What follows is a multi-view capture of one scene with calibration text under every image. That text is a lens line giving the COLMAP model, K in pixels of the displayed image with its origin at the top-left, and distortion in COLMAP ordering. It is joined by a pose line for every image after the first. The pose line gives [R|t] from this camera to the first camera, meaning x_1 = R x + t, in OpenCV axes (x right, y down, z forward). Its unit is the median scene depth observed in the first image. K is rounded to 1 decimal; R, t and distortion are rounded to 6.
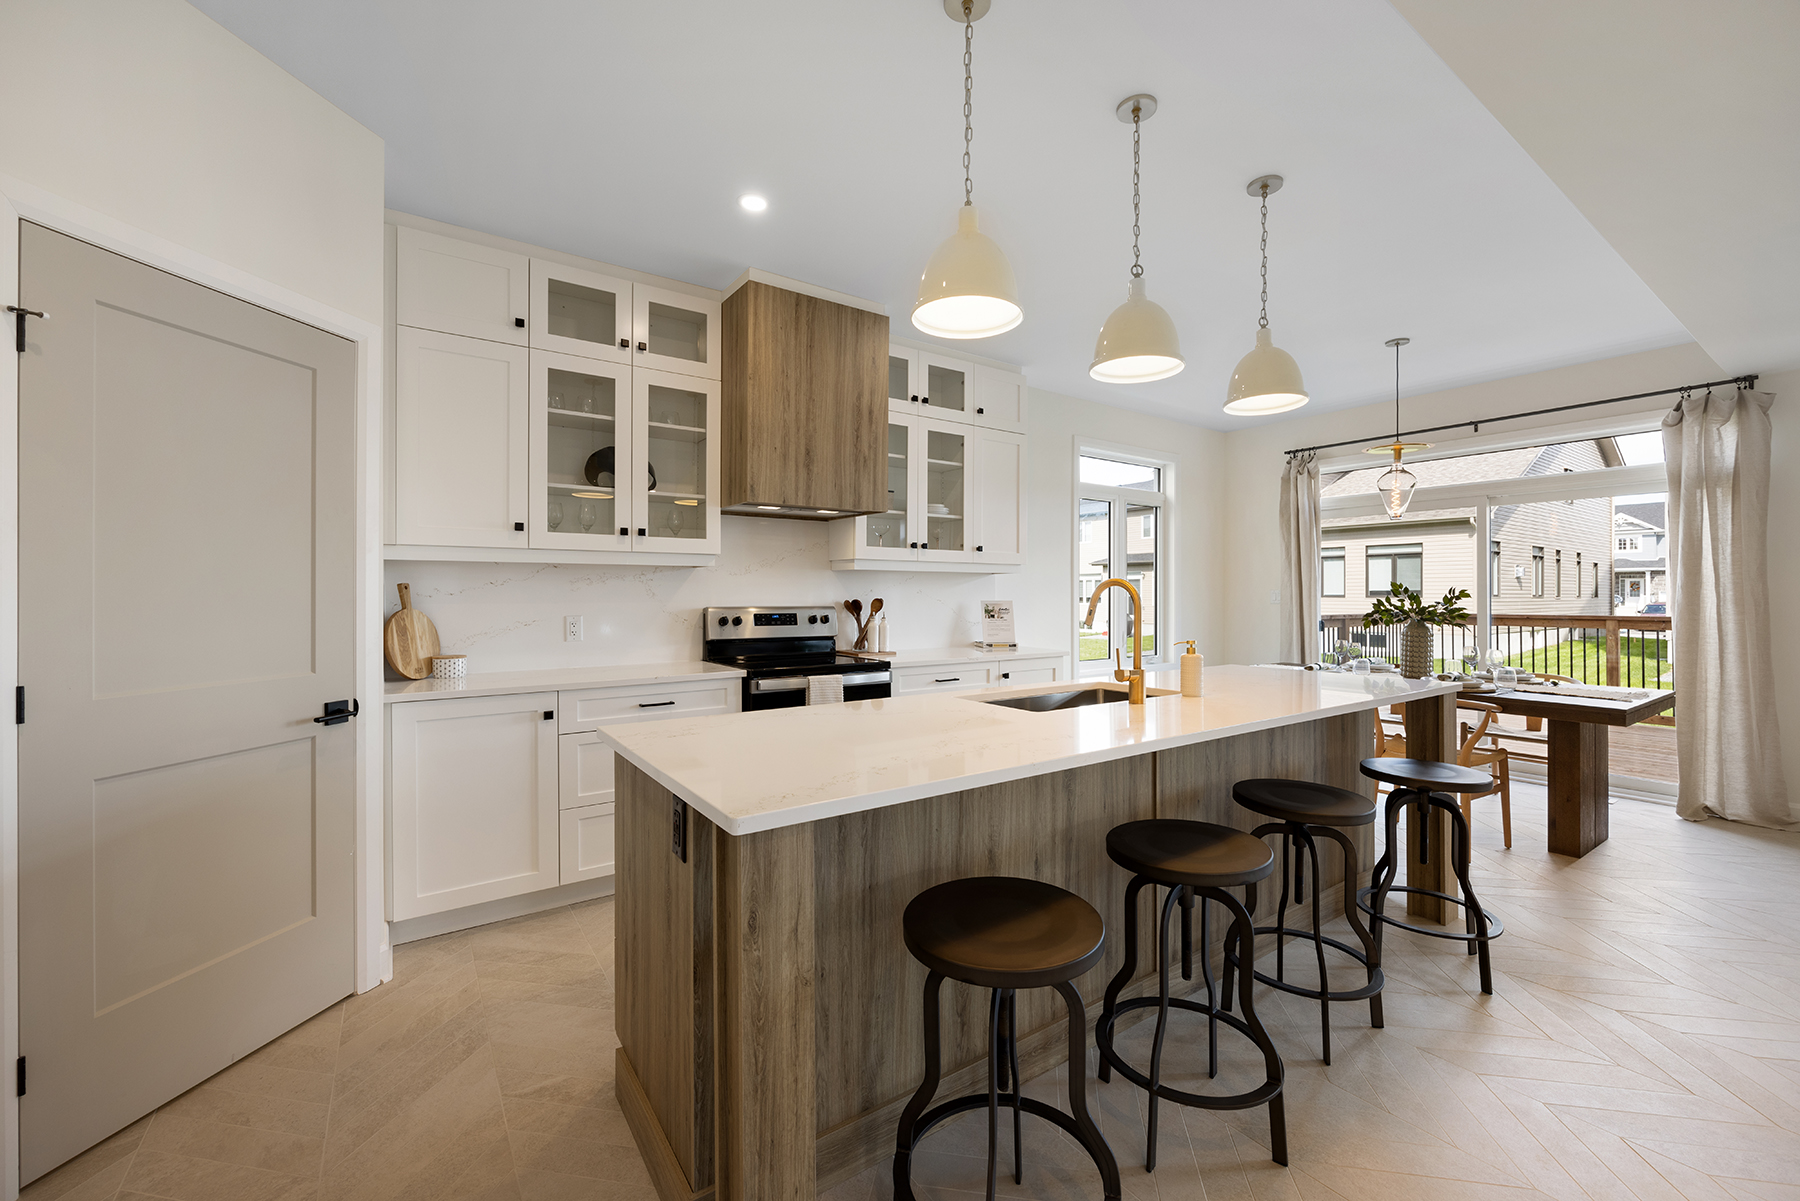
lens RADIAL K [[722.2, 0, 897.2], [0, 722.2, 594.9], [0, 0, 1]] dist [0.000372, -0.000286]
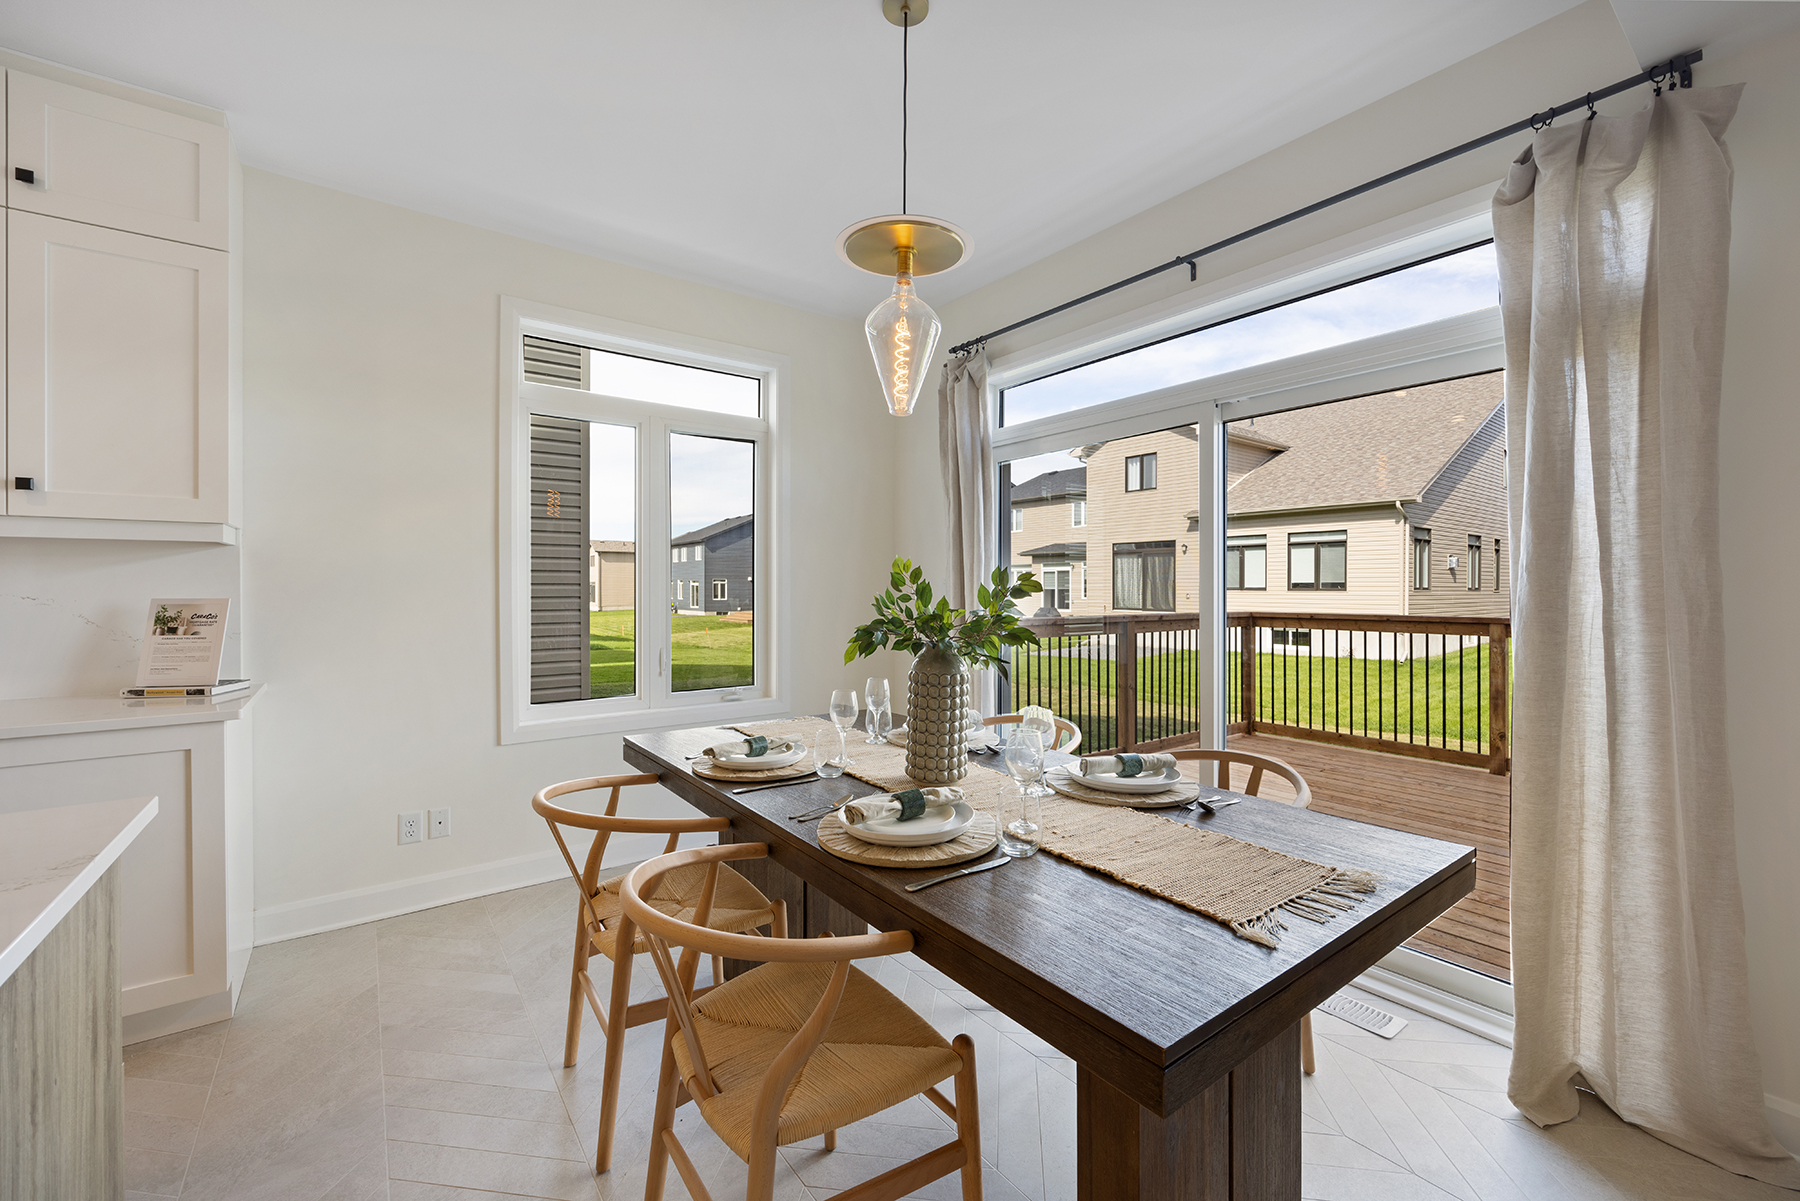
lens RADIAL K [[722.2, 0, 902.9], [0, 722.2, 593.2], [0, 0, 1]] dist [0.000372, -0.000286]
pose [[0.999416, 0.000325, 0.034167, 0.690259], [-0.000588, 0.999970, 0.007704, 0.000952], [-0.034163, -0.007720, 0.999386, 0.574391]]
